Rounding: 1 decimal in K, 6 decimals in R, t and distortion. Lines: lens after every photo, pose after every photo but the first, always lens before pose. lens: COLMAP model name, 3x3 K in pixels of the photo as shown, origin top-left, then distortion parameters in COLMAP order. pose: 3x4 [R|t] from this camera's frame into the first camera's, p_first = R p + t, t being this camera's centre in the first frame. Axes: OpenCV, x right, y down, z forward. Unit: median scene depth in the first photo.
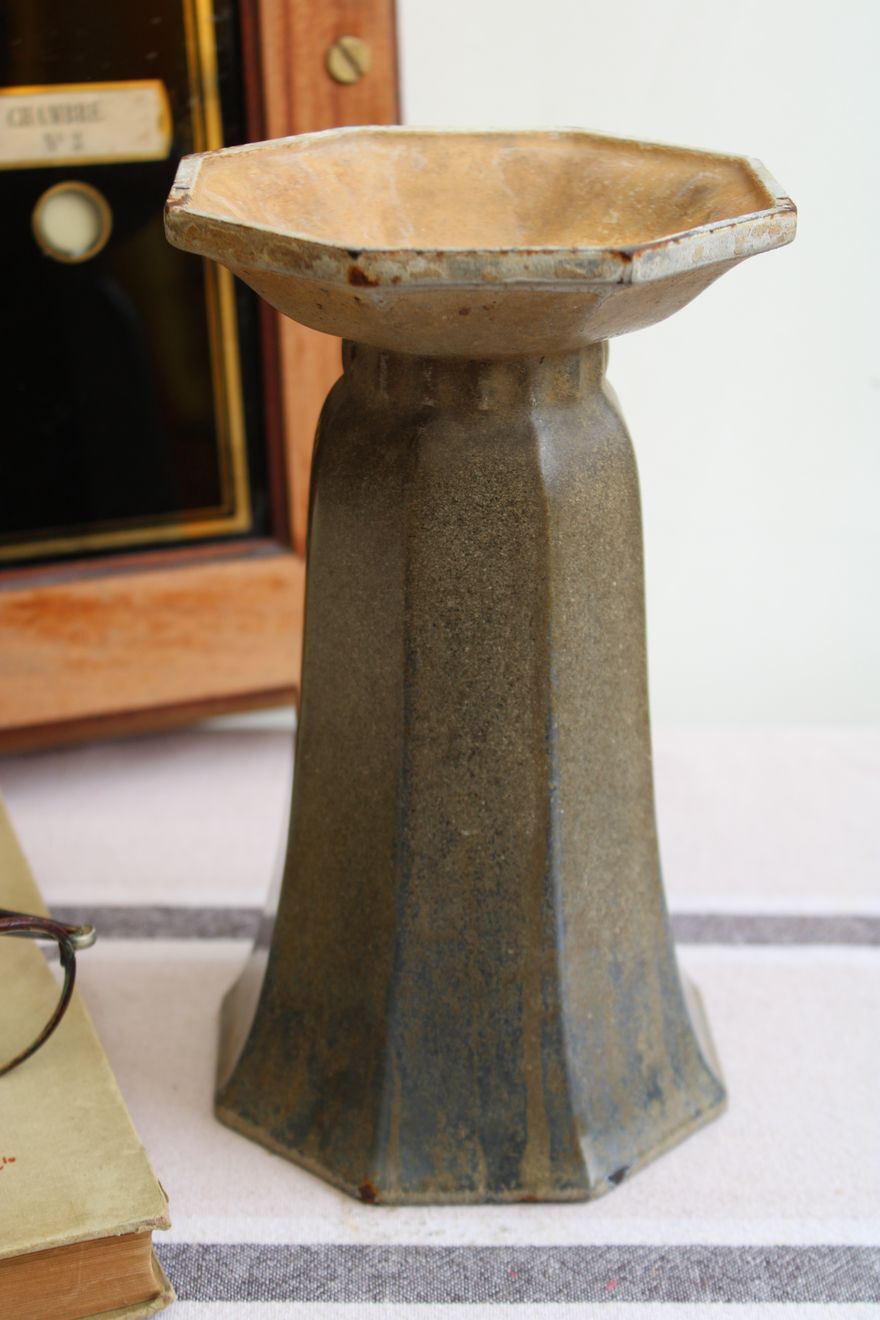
lens RADIAL K [[2265.0, 0, 440.0], [0, 2265.0, 660.0], [0, 0, 1]] dist [0.017014, 0.122474]
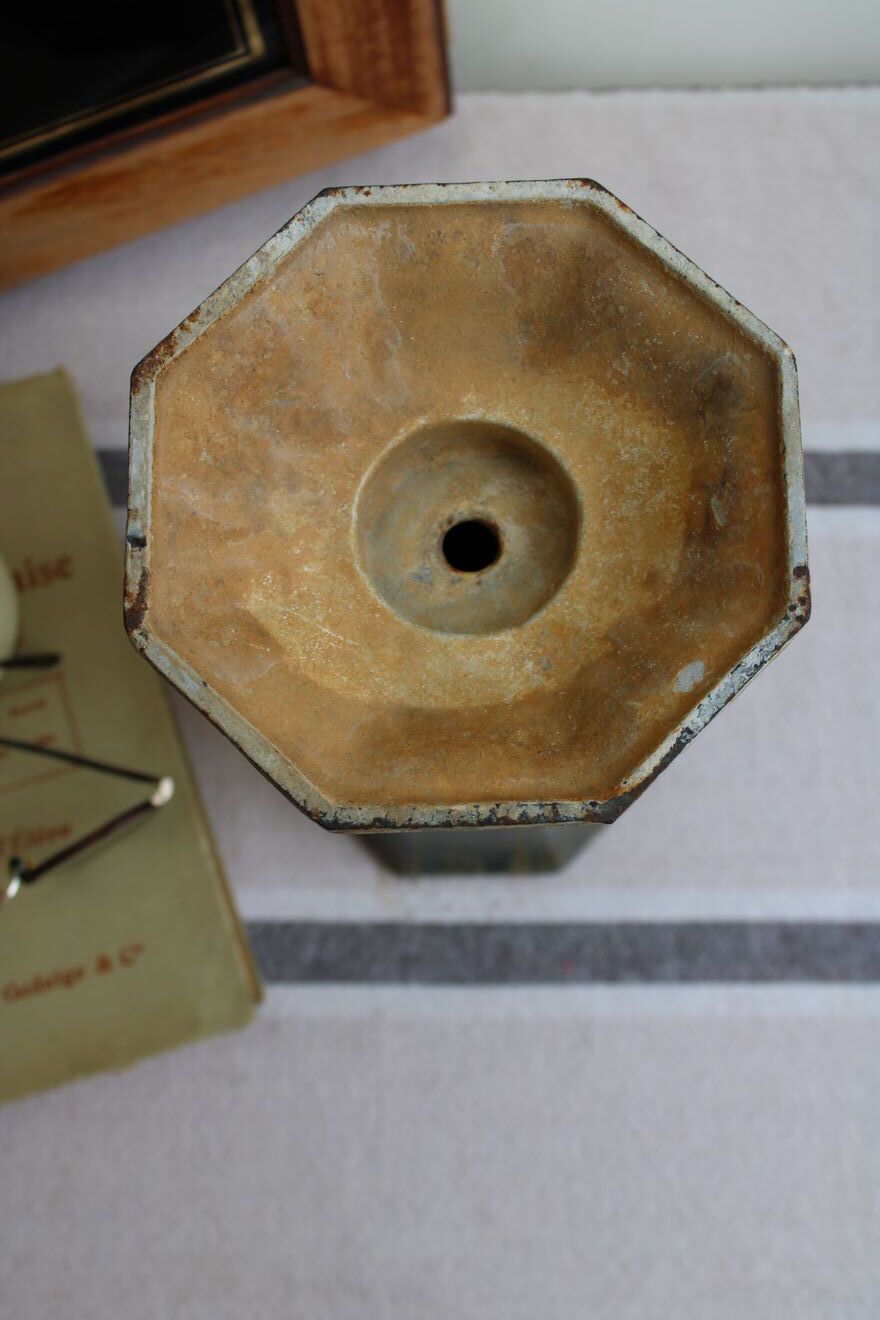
lens RADIAL K [[1586.8, 0, 440.0], [0, 1586.8, 660.0], [0, 0, 1]] dist [-0.023078, -0.022236]
pose [[0.999170, 0.013625, -0.038381, 0.028913], [0.022712, 0.595842, 0.802781, -0.613495], [0.033807, -0.802986, 0.595038, 0.525662]]
